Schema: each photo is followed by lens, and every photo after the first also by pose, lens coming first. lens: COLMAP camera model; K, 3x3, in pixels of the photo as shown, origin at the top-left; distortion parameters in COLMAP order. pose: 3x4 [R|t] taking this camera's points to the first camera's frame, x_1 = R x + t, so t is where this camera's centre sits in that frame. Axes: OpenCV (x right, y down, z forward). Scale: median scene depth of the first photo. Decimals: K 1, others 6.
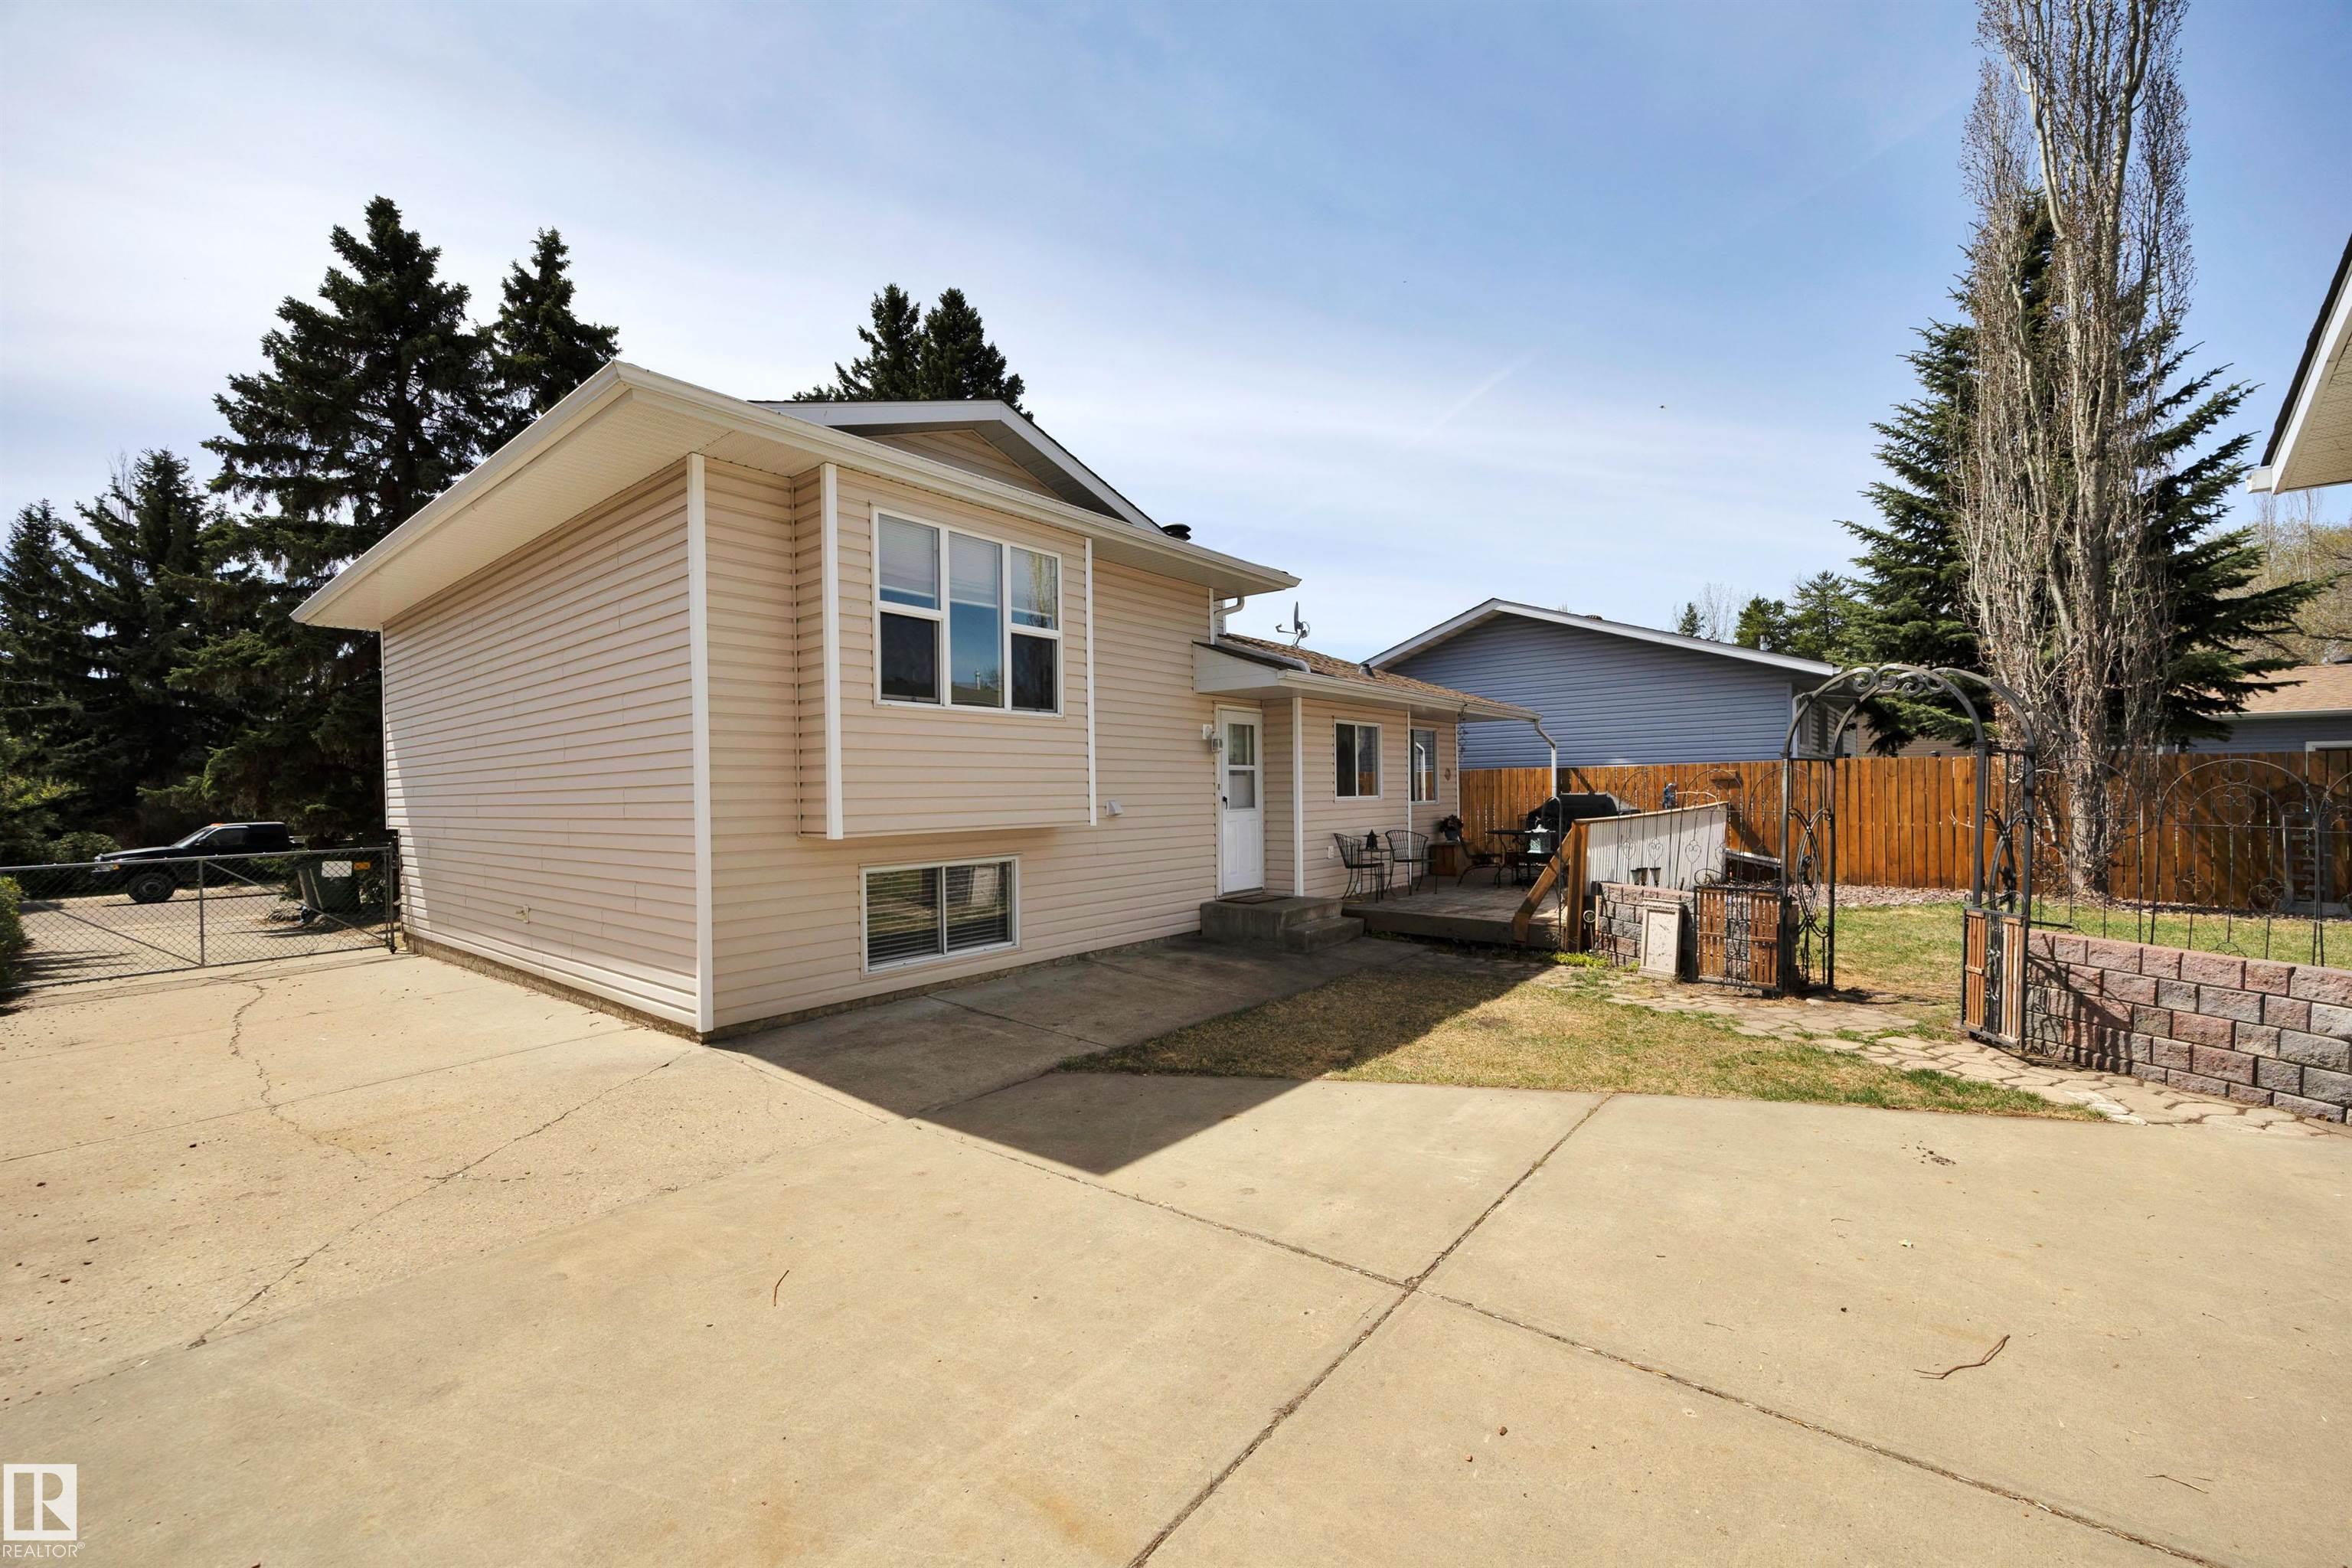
lens RADIAL K [[979.8, 0, 1163.8], [0, 979.8, 787.8], [0, 0, 1]] dist [-0.000380, -0.000268]
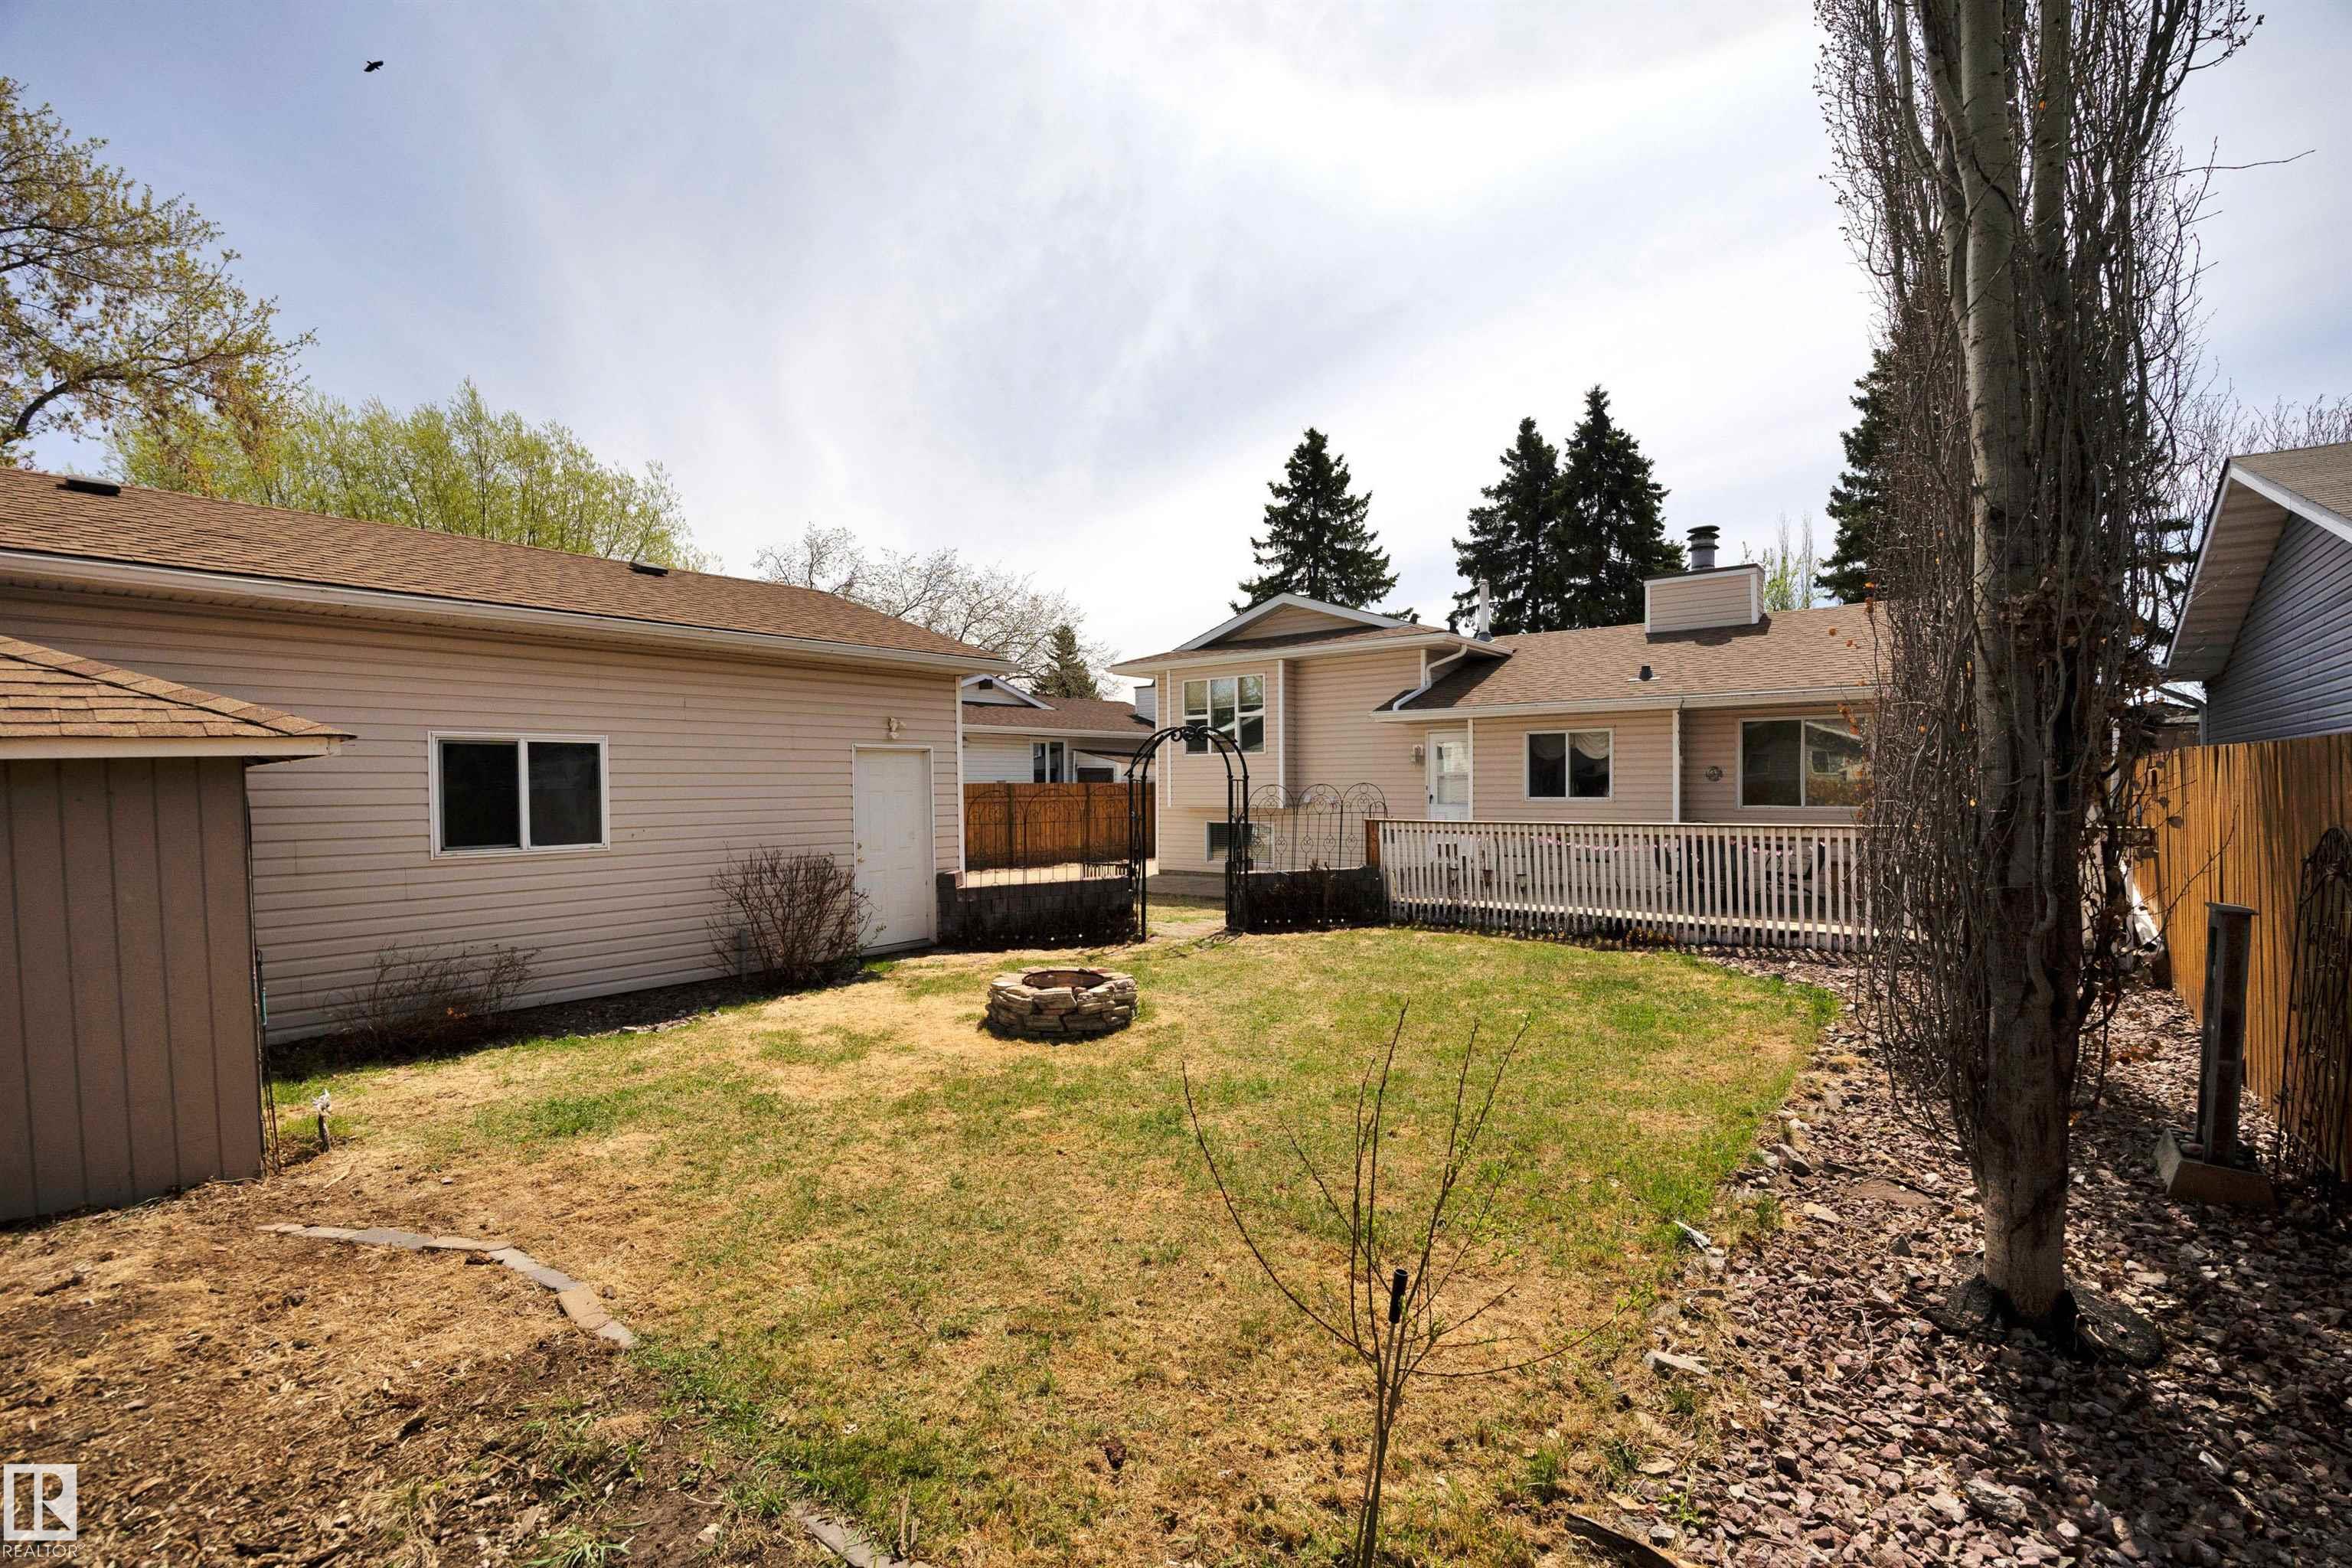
lens RADIAL K [[1041.2, 0, 1176.0], [0, 1041.2, 784.0], [0, 0, 1]] dist [-0.000125, -0.000098]
pose [[0.042552, 0.006140, -0.999075, 1.343050], [0.017640, 0.999821, 0.006896, -0.019493], [0.998939, -0.017917, 0.042436, 0.490227]]
